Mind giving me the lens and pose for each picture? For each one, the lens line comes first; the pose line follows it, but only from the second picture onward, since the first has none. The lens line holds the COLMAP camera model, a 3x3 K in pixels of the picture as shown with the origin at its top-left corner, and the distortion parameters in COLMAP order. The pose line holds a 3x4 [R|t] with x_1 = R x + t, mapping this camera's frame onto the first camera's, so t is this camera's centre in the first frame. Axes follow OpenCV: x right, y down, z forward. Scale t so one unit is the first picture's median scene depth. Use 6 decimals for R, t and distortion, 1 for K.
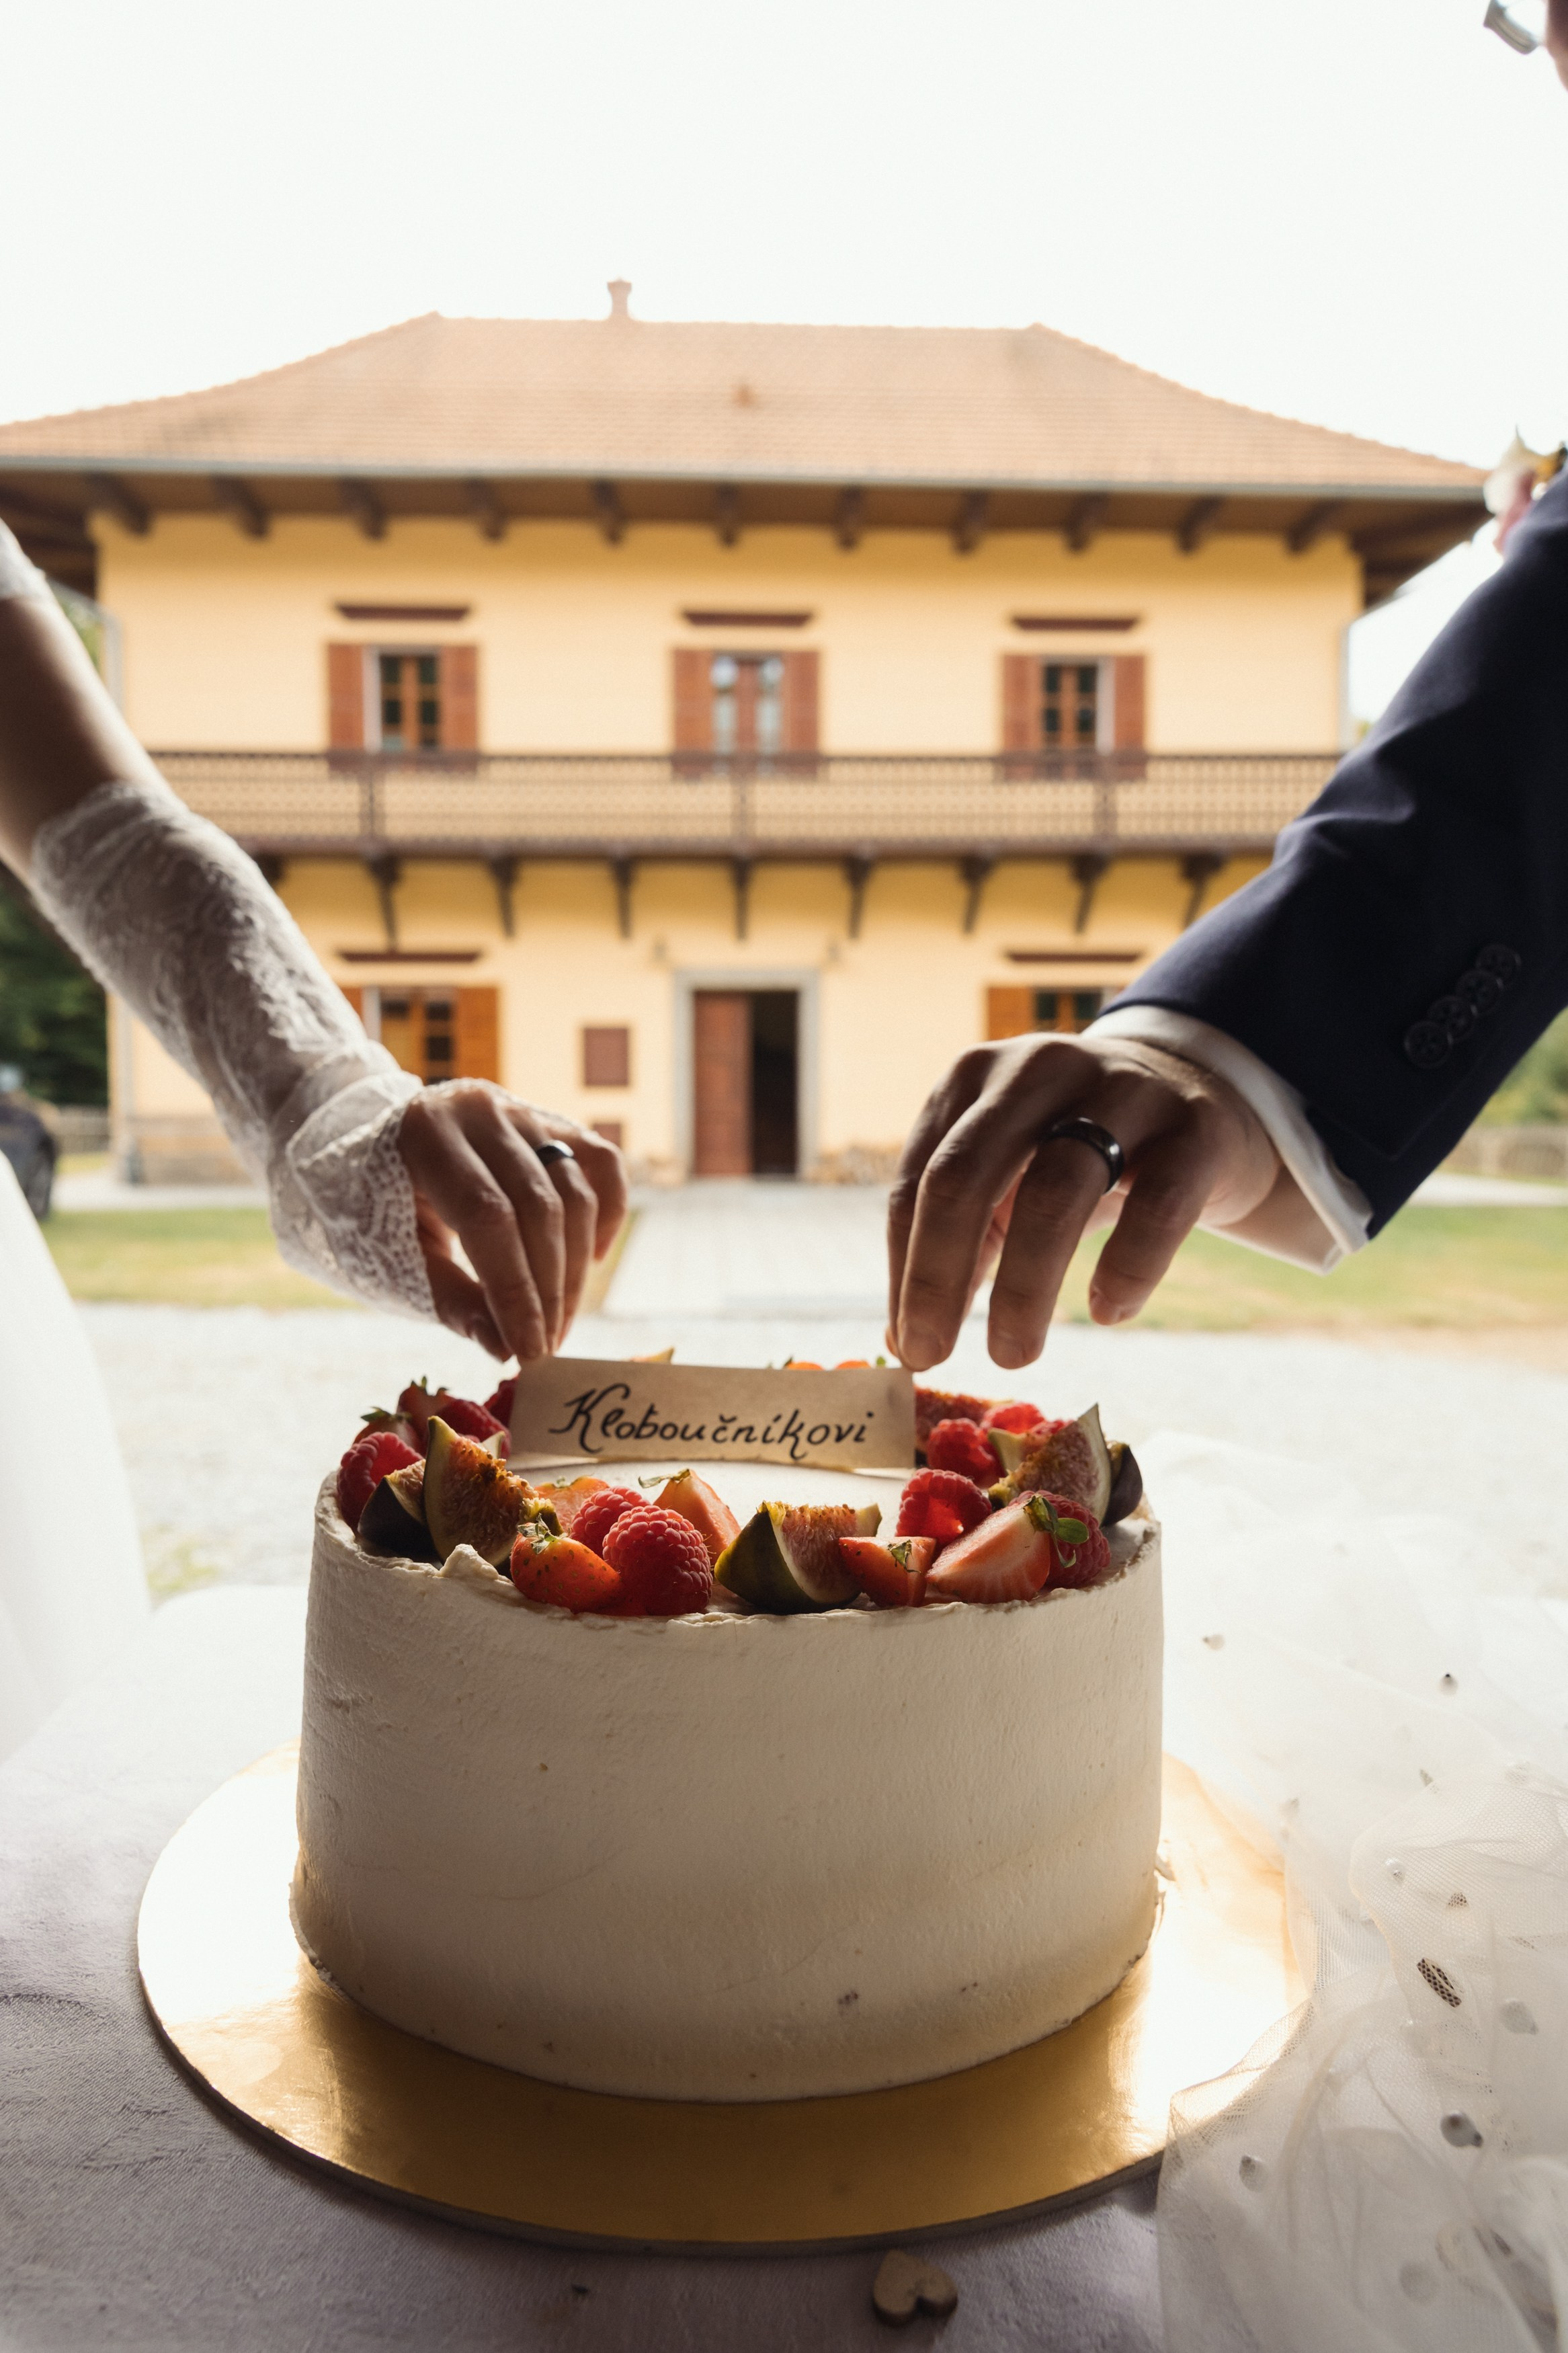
lens RADIAL K [[1632.5, 0, 769.3], [0, 1632.5, 1162.3], [0, 0, 1]] dist [0.012062, -0.002070]
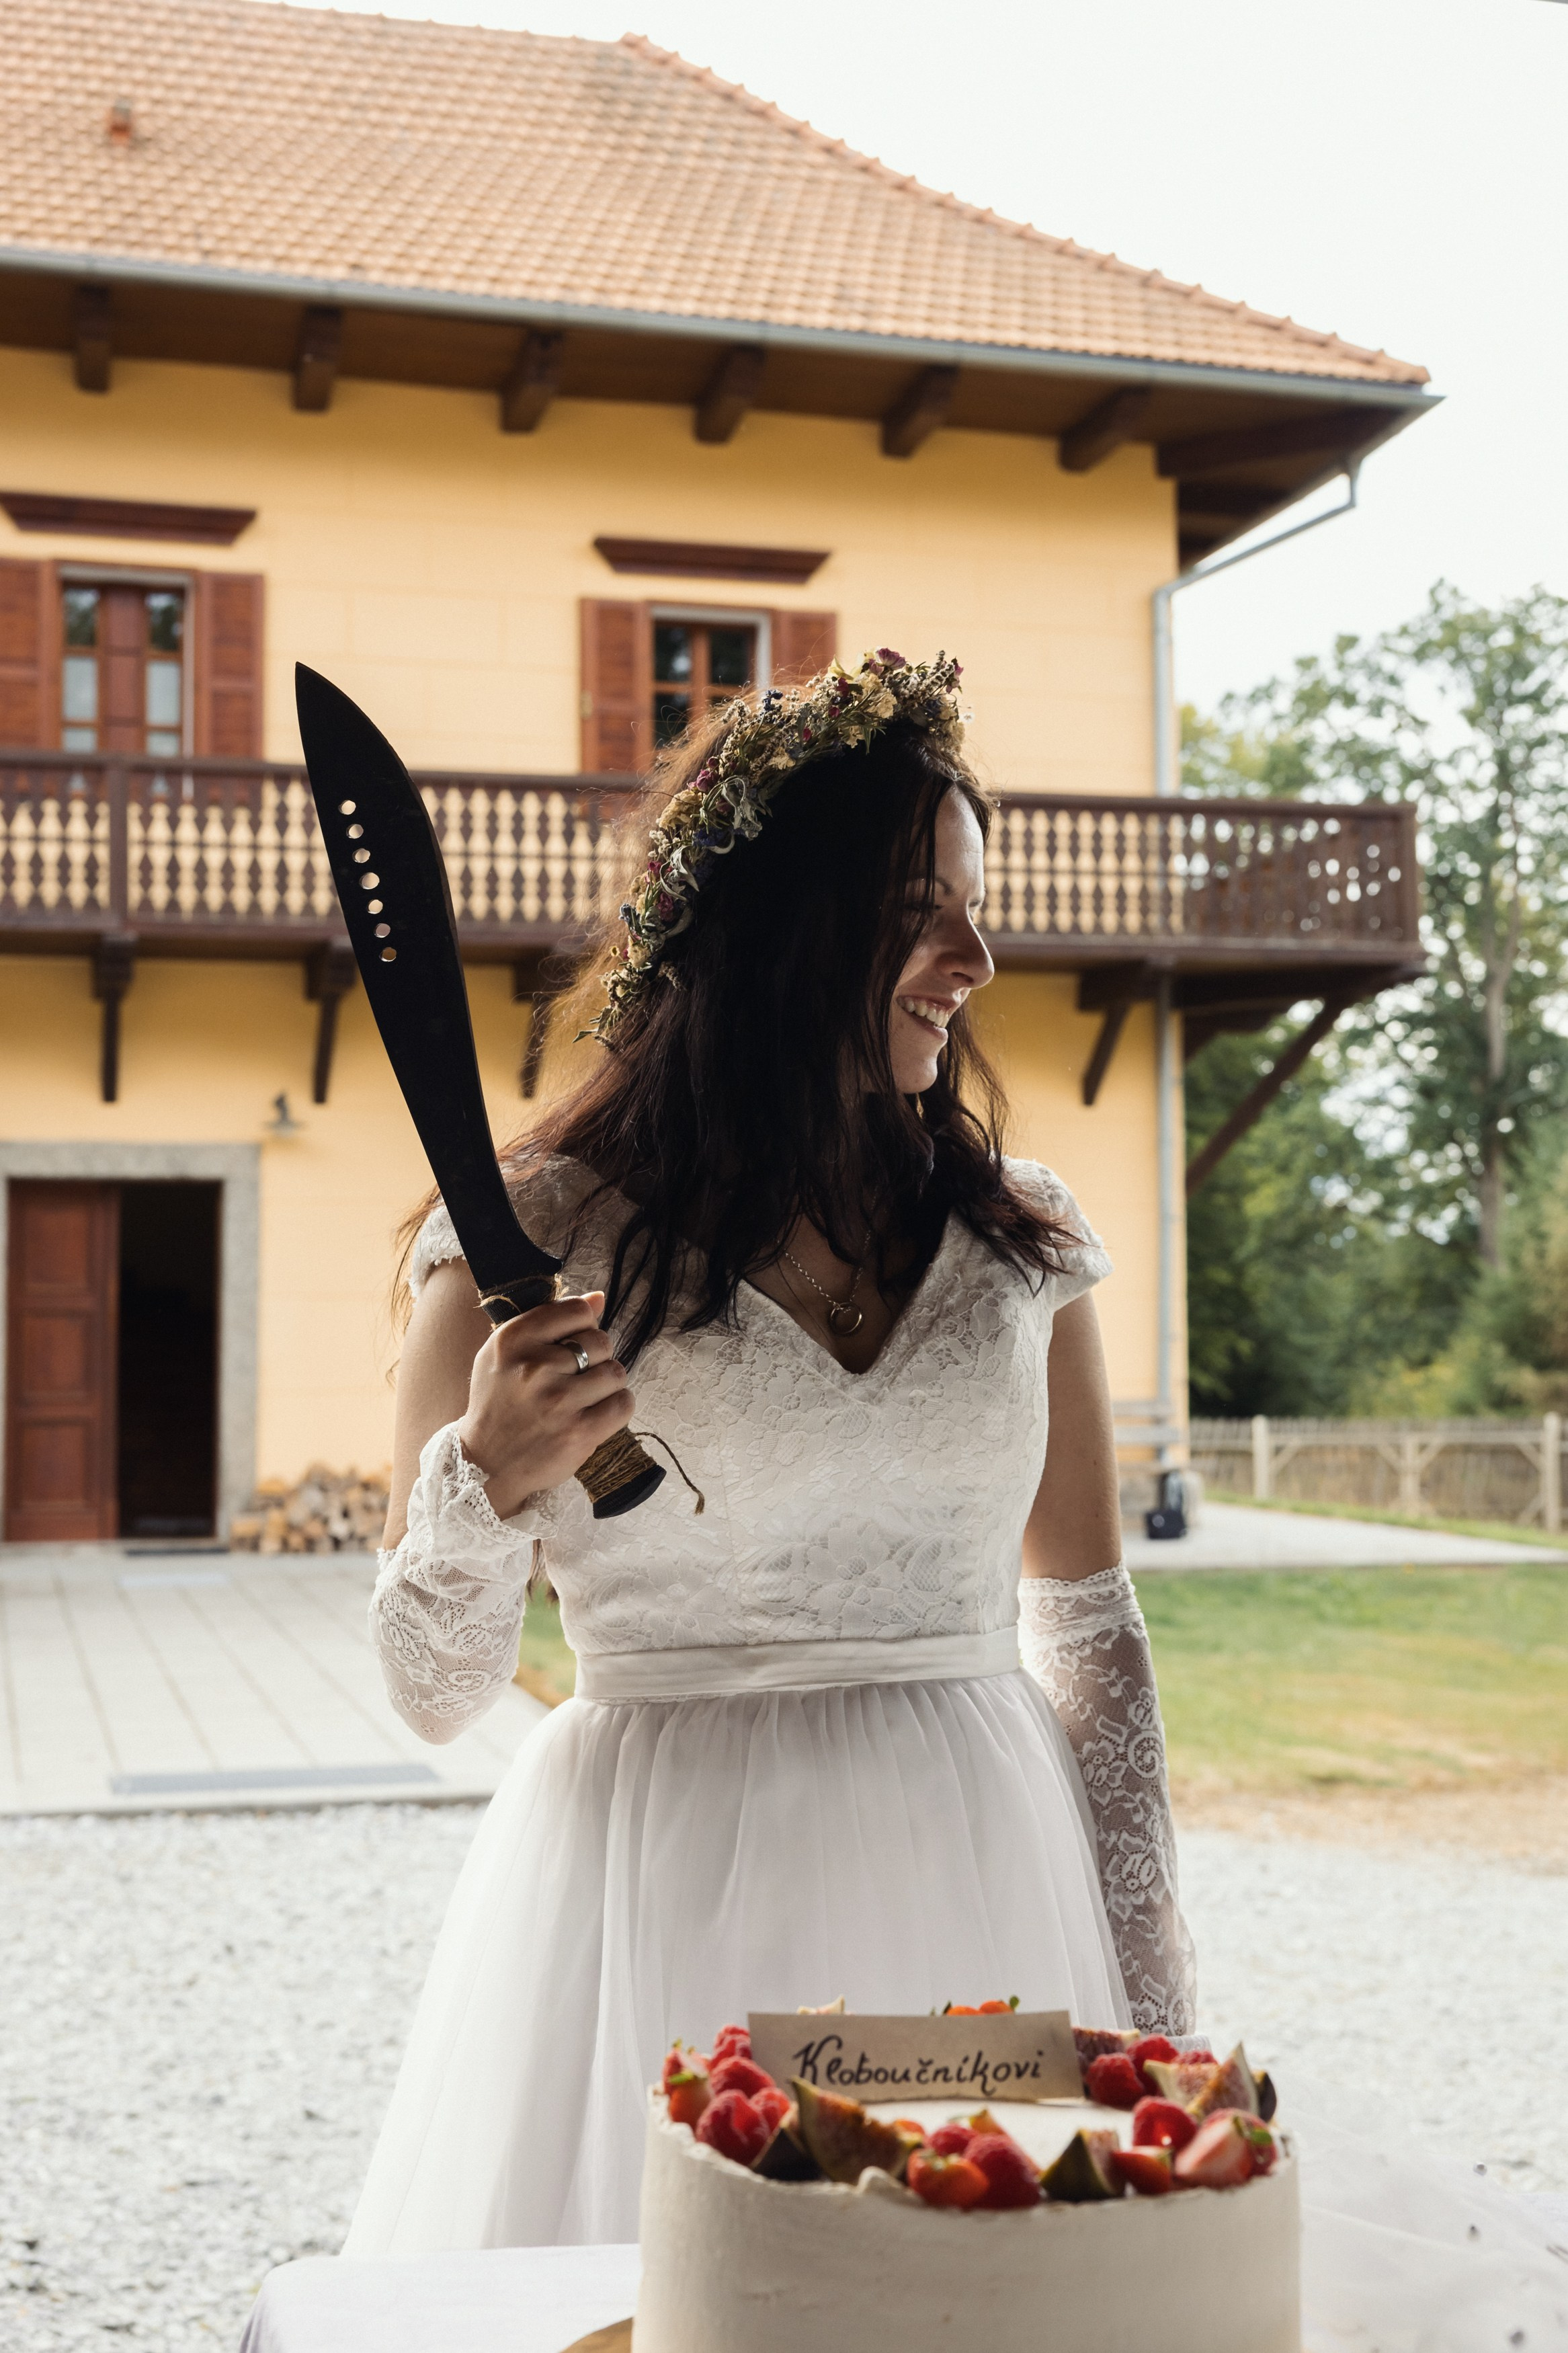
lens RADIAL K [[3080.9, 0, 789.1], [0, 3080.9, 1187.6], [0, 0, 1]] dist [0.186833, 0.000000]
pose [[0.975824, 0.006968, 0.218447, -0.639796], [0.013176, 0.995798, -0.090622, -0.285707], [-0.218160, 0.091309, 0.971632, -1.322680]]
